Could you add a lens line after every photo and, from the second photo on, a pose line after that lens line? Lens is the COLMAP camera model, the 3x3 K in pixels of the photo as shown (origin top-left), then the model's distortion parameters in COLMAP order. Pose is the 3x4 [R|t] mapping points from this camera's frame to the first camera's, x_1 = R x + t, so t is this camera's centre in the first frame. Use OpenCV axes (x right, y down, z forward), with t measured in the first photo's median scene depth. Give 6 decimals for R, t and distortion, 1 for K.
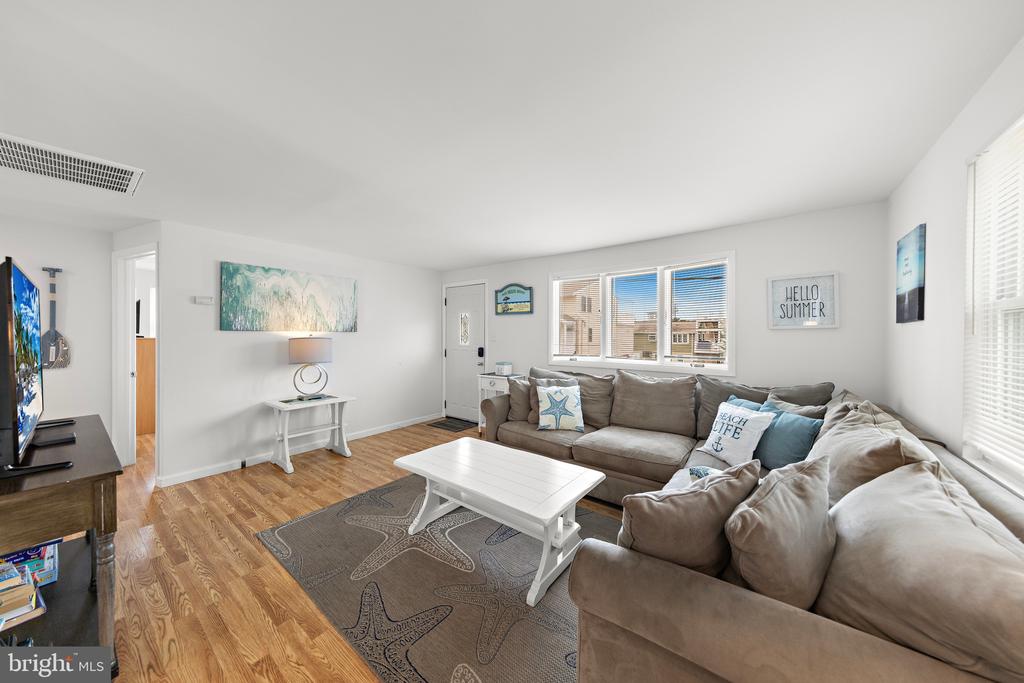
lens RADIAL K [[342.7, 0, 523.2], [0, 342.7, 334.3], [0, 0, 1]] dist [0.000491, -0.000066]
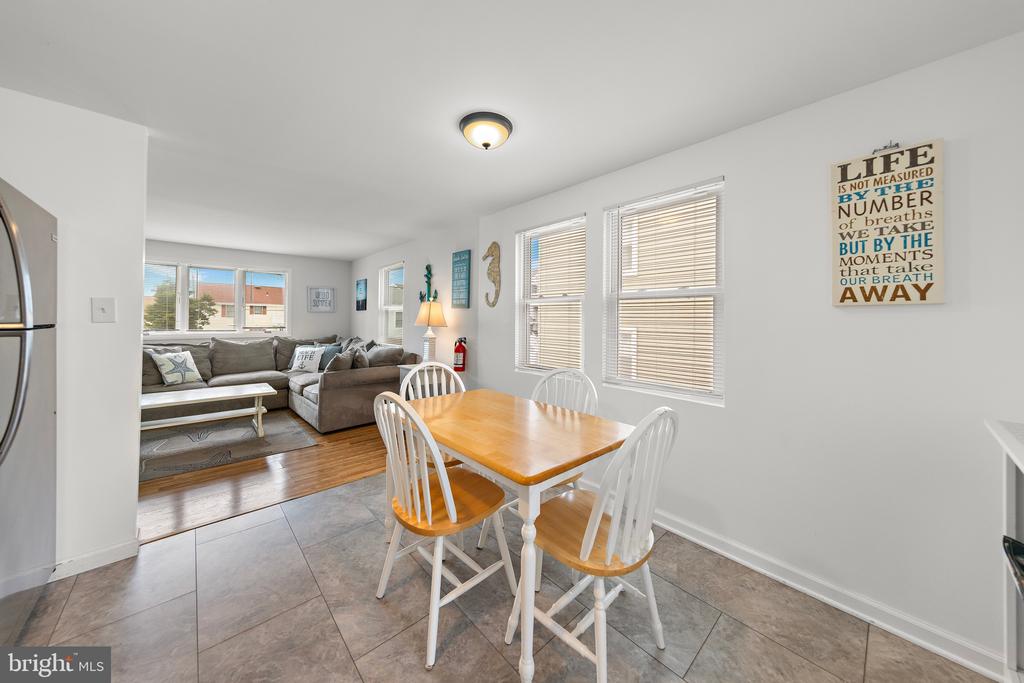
lens RADIAL K [[346.1, 0, 513.3], [0, 346.1, 314.7], [0, 0, 1]] dist [0.000375, -0.000036]
pose [[0.185246, 0.008196, 0.982658, -0.924547], [-0.010044, 0.999929, -0.006447, 0.003651], [-0.982641, -0.008676, 0.185315, -0.493894]]
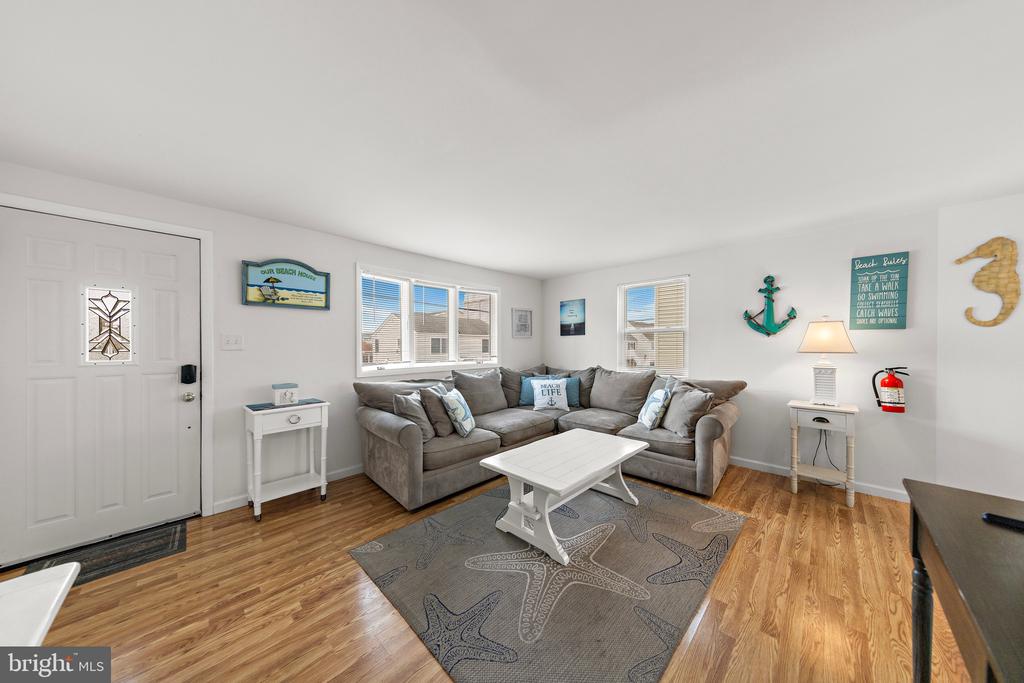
lens RADIAL K [[323.4, 0, 512.0], [0, 323.4, 341.5], [0, 0, 1]] dist [0.012186, -0.000012]
pose [[0.130302, 0.003303, 0.991469, -0.785650], [0.000497, 0.999994, -0.003396, 0.010141], [-0.991474, 0.000935, 0.130299, 0.687560]]
